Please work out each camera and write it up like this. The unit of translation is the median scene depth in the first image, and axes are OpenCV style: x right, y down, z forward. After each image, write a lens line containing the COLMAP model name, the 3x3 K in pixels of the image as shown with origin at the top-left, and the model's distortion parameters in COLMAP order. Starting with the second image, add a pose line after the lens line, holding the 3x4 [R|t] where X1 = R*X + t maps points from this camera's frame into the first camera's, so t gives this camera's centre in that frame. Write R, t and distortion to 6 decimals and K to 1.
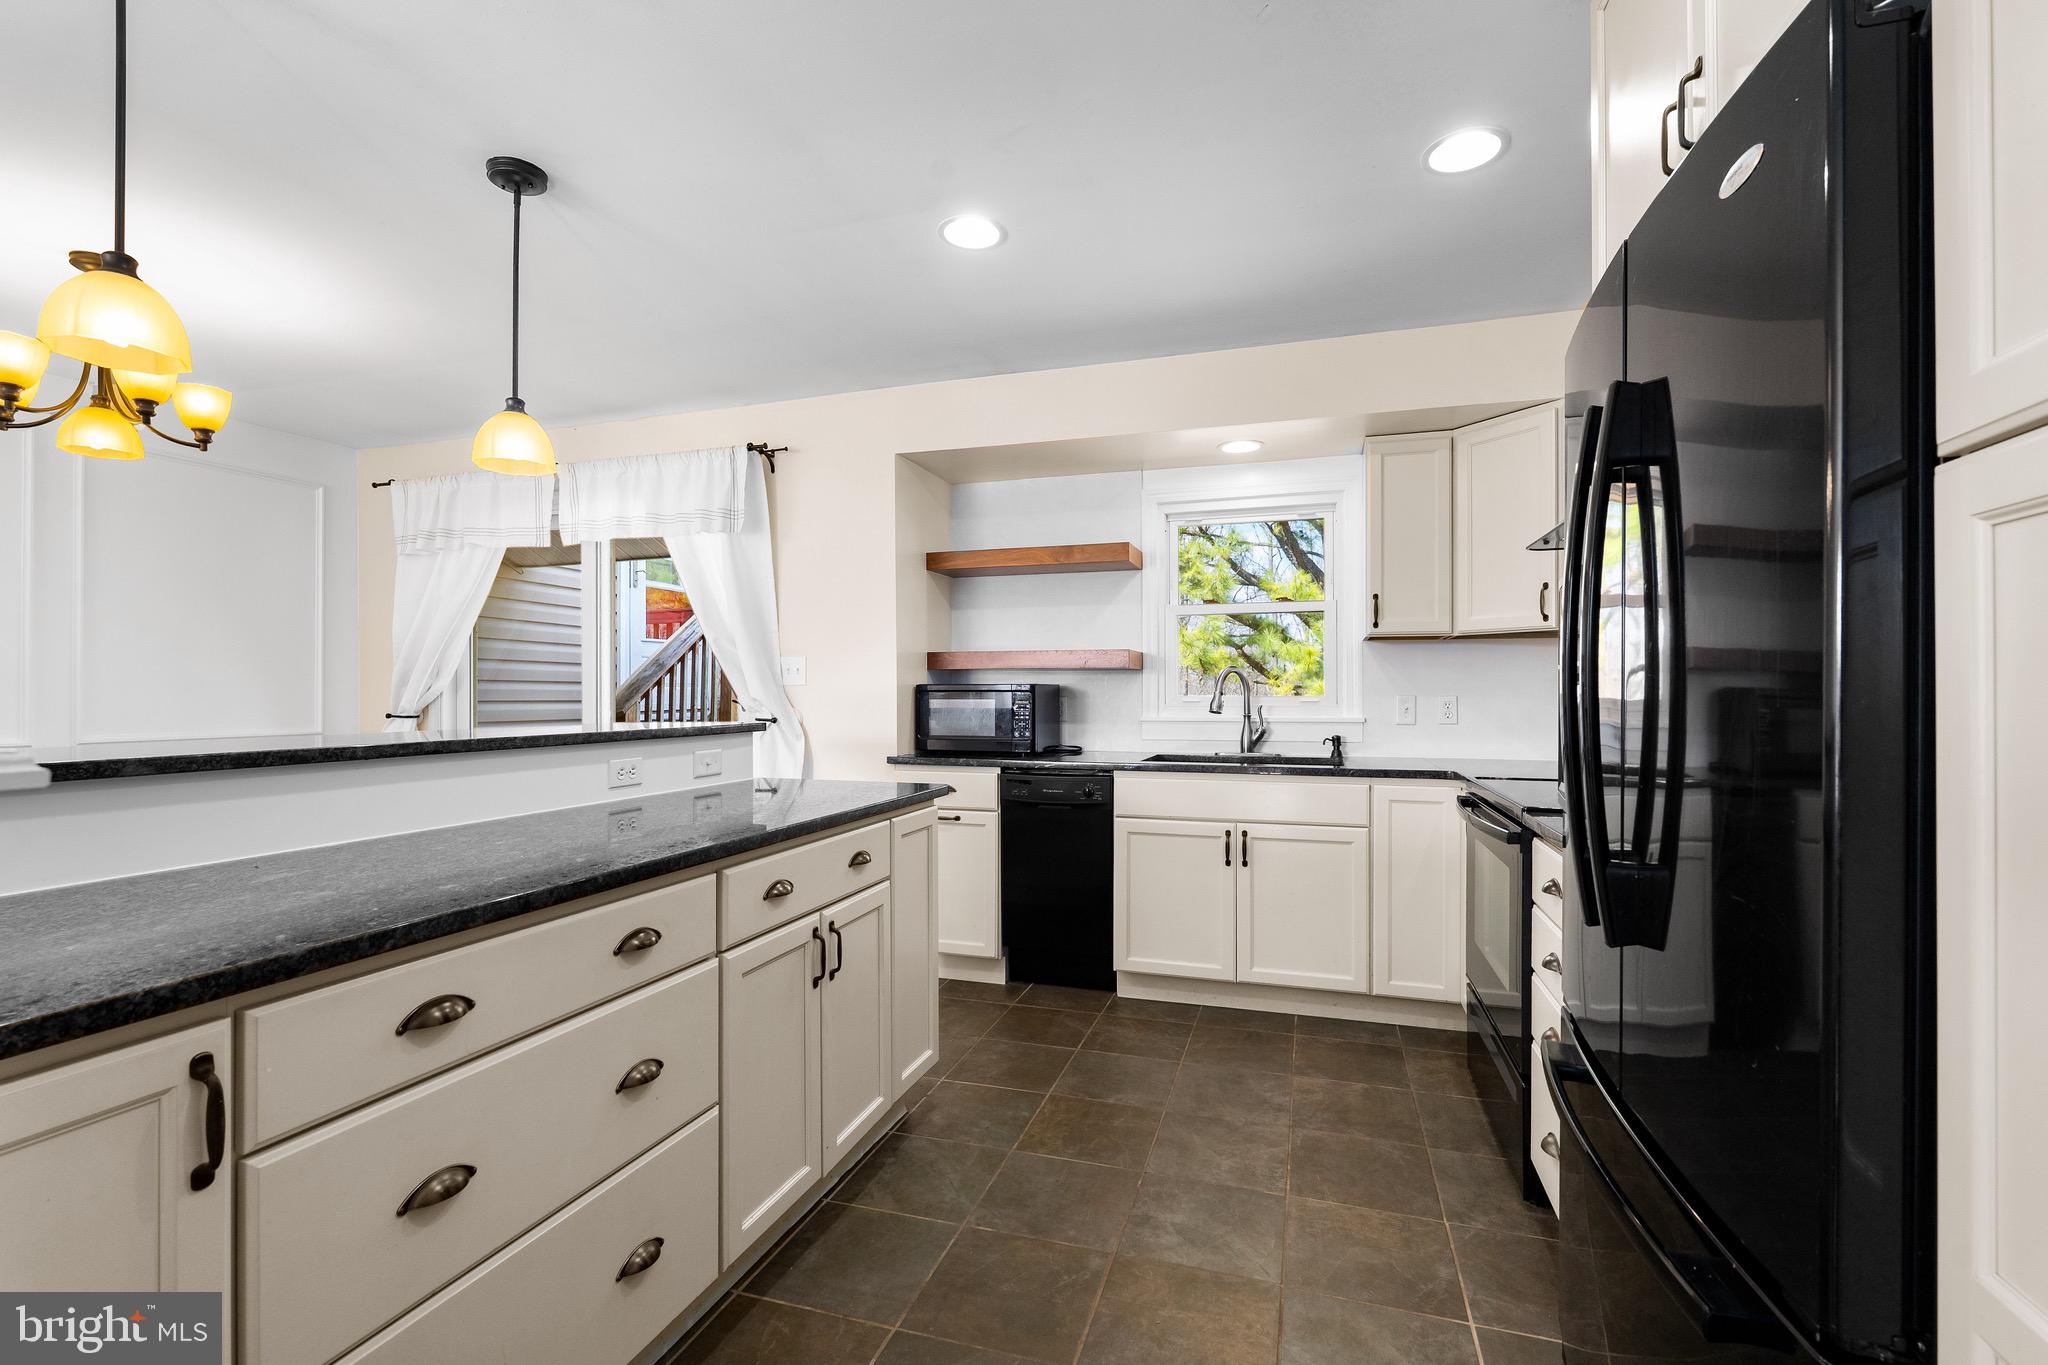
lens RADIAL K [[912.2, 0, 1020.5], [0, 912.2, 674.5], [0, 0, 1]] dist [-0.001425, 0.000086]
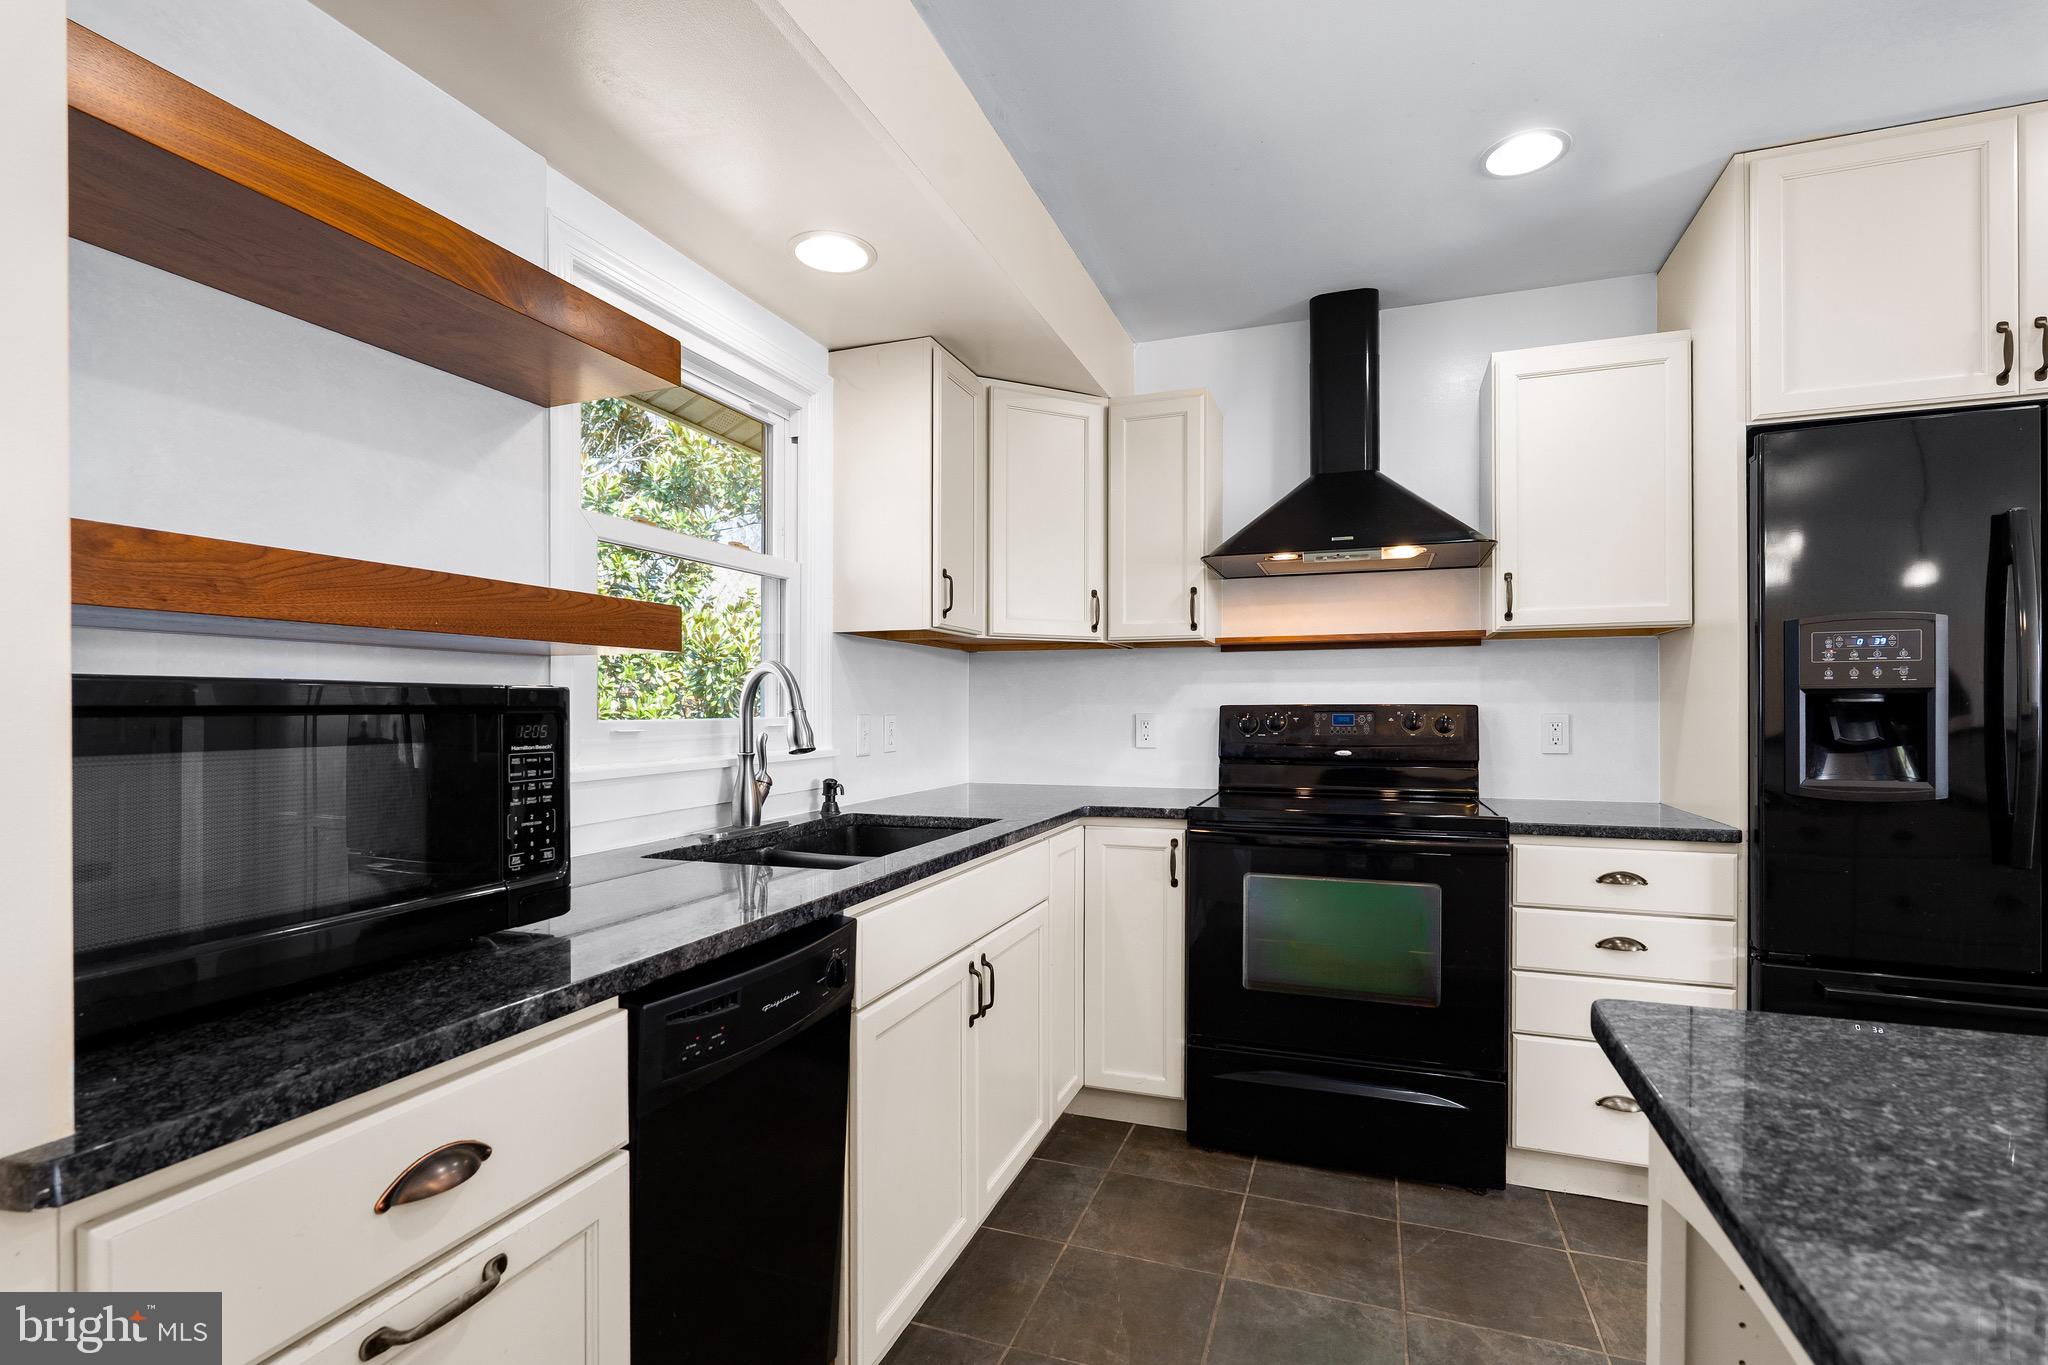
lens RADIAL K [[912.2, 0, 1023.8], [0, 912.2, 704.5], [0, 0, 1]] dist [-0.001425, 0.000086]
pose [[0.050022, 0.003704, 0.998741, -0.375682], [0.002051, 0.999991, -0.003812, 0.023546], [-0.998746, 0.002239, 0.050014, 1.109391]]
